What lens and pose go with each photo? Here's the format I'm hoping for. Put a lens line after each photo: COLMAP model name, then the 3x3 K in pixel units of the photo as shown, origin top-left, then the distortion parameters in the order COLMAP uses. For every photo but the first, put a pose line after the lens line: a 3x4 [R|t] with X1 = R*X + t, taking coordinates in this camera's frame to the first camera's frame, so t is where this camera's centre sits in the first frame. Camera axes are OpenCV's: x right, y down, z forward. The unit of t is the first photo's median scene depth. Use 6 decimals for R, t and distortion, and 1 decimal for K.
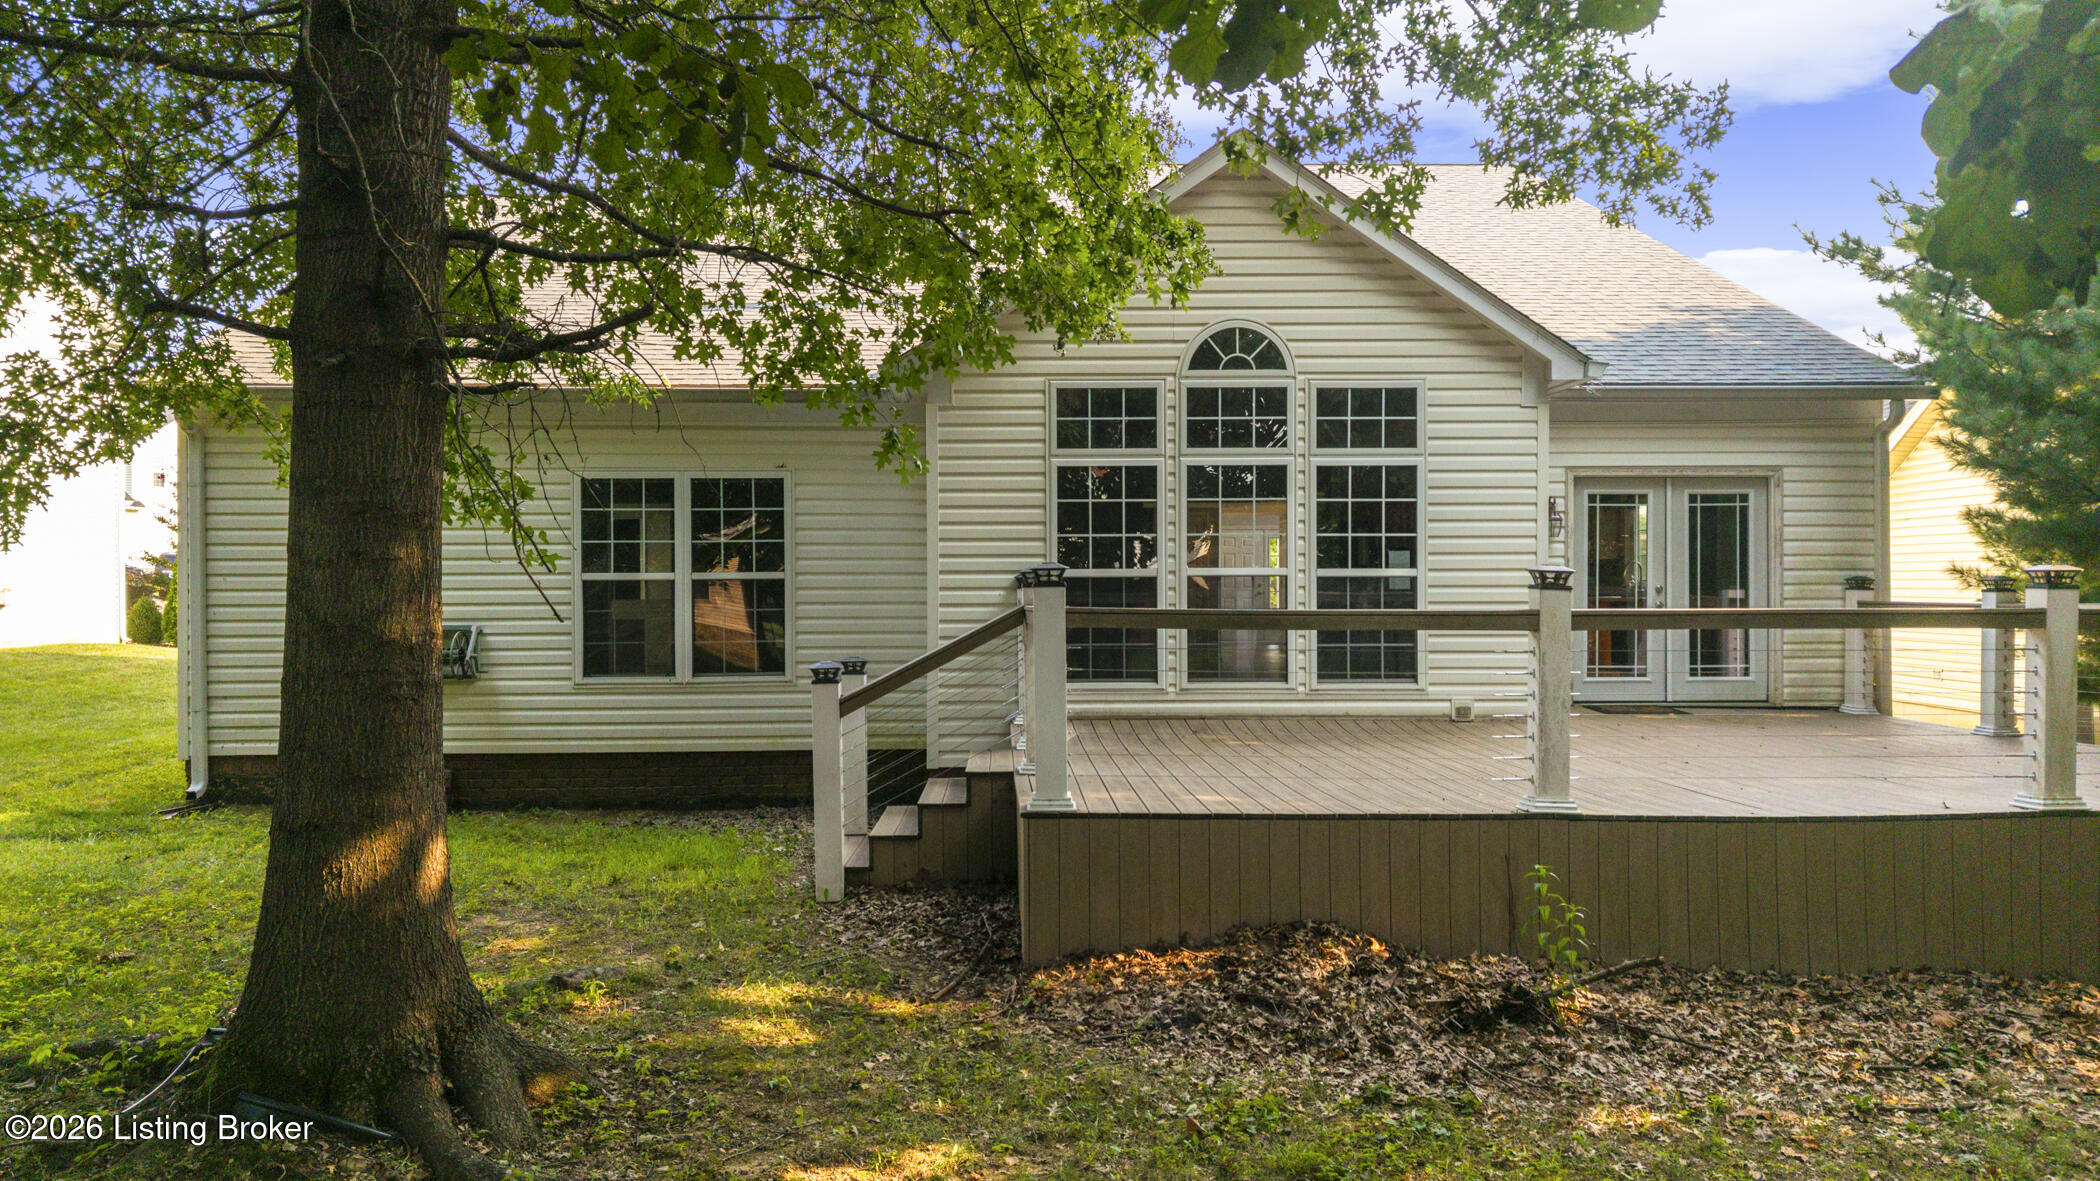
lens RADIAL K [[1408.9, 0, 1041.4], [0, 1408.9, 597.1], [0, 0, 1]] dist [0.056965, -0.025364]
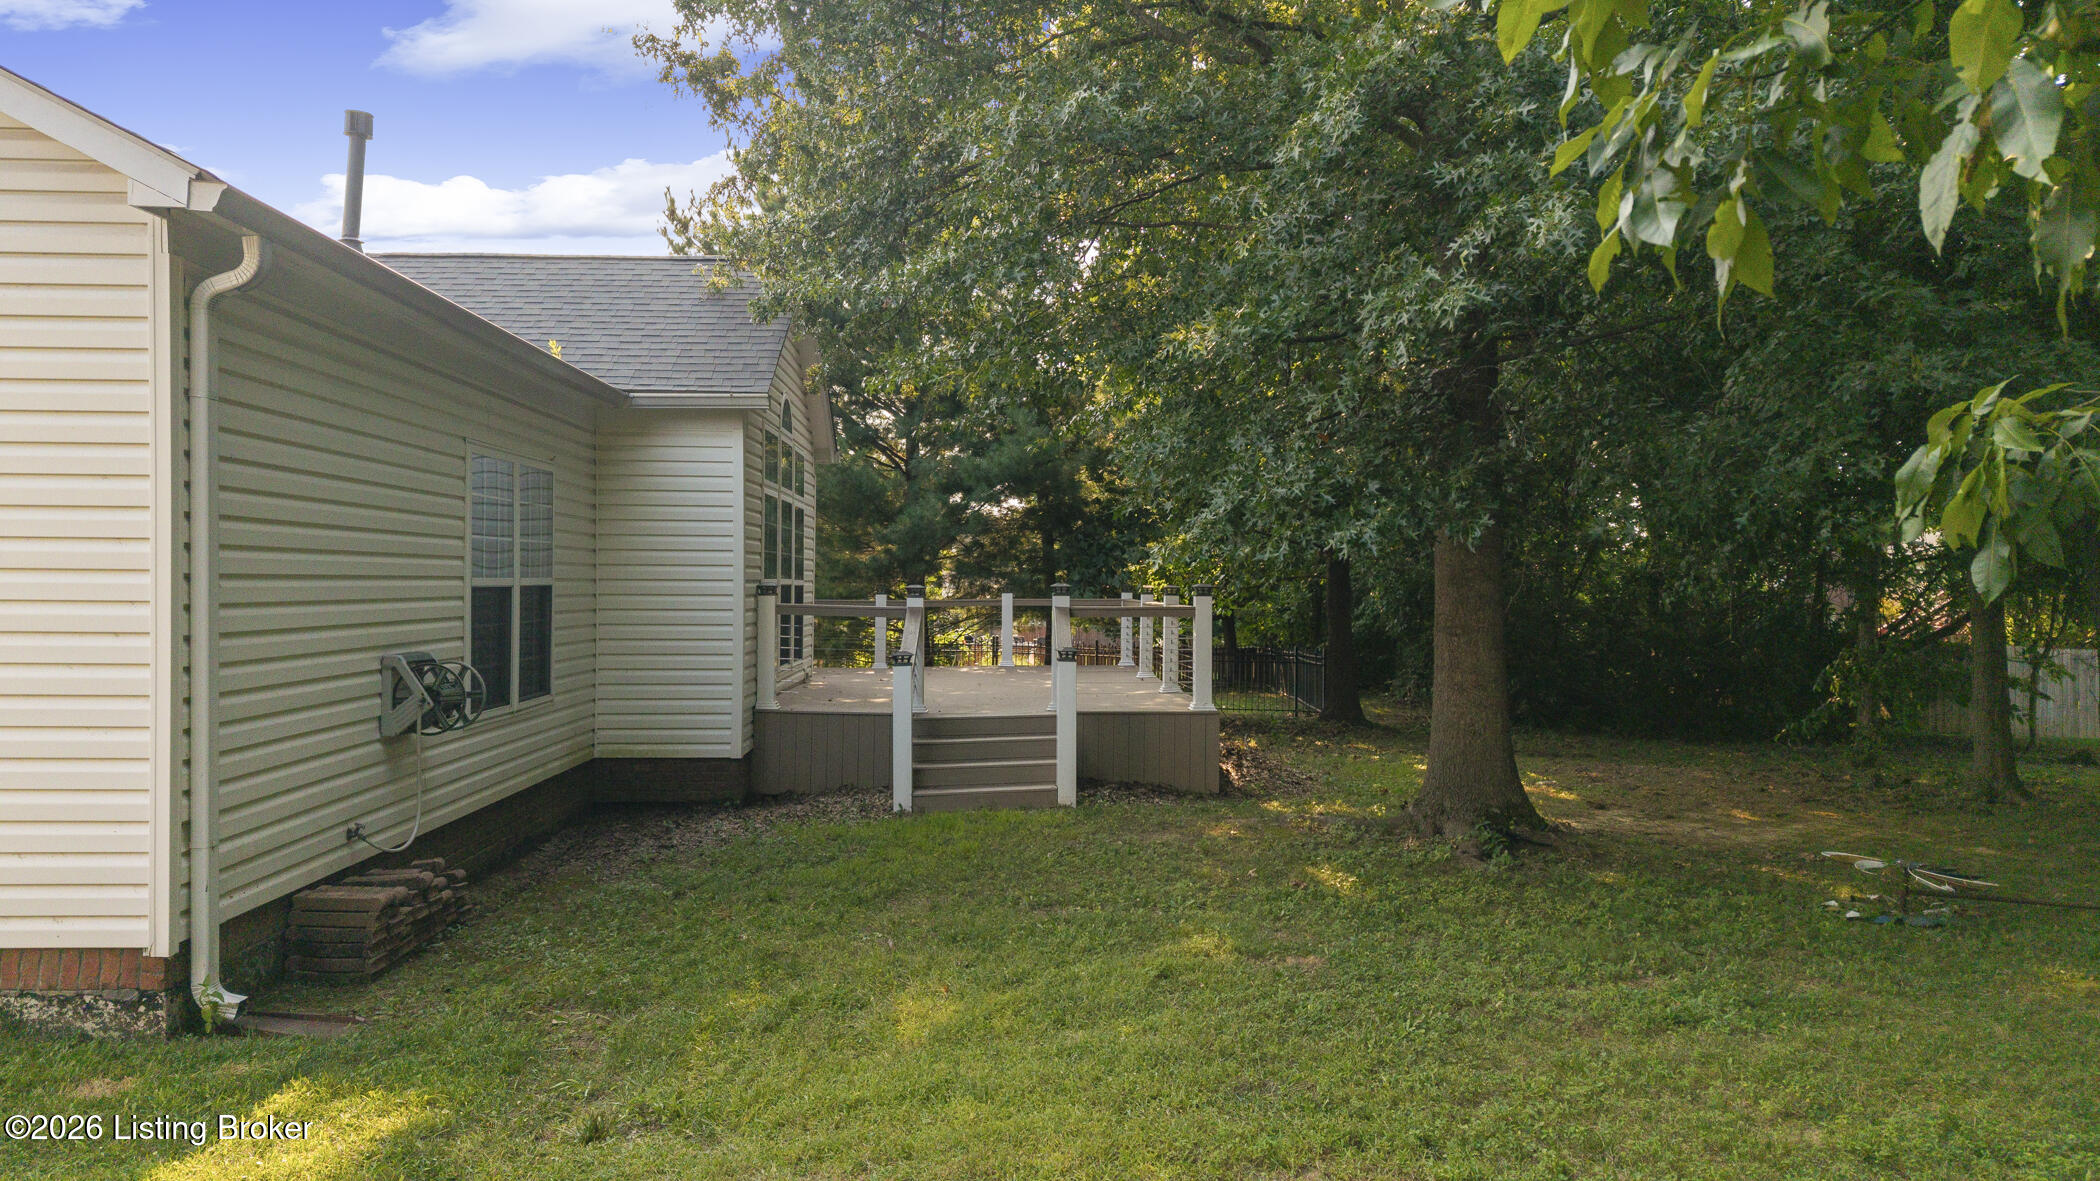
lens RADIAL K [[1403.4, 0, 1043.1], [0, 1403.4, 592.6], [0, 0, 1]] dist [0.143648, -0.238897]
pose [[-0.011265, -0.003485, 0.999930, -1.647776], [-0.002314, 0.999991, 0.003459, -0.018535], [-0.999934, -0.002275, -0.011273, 1.065001]]
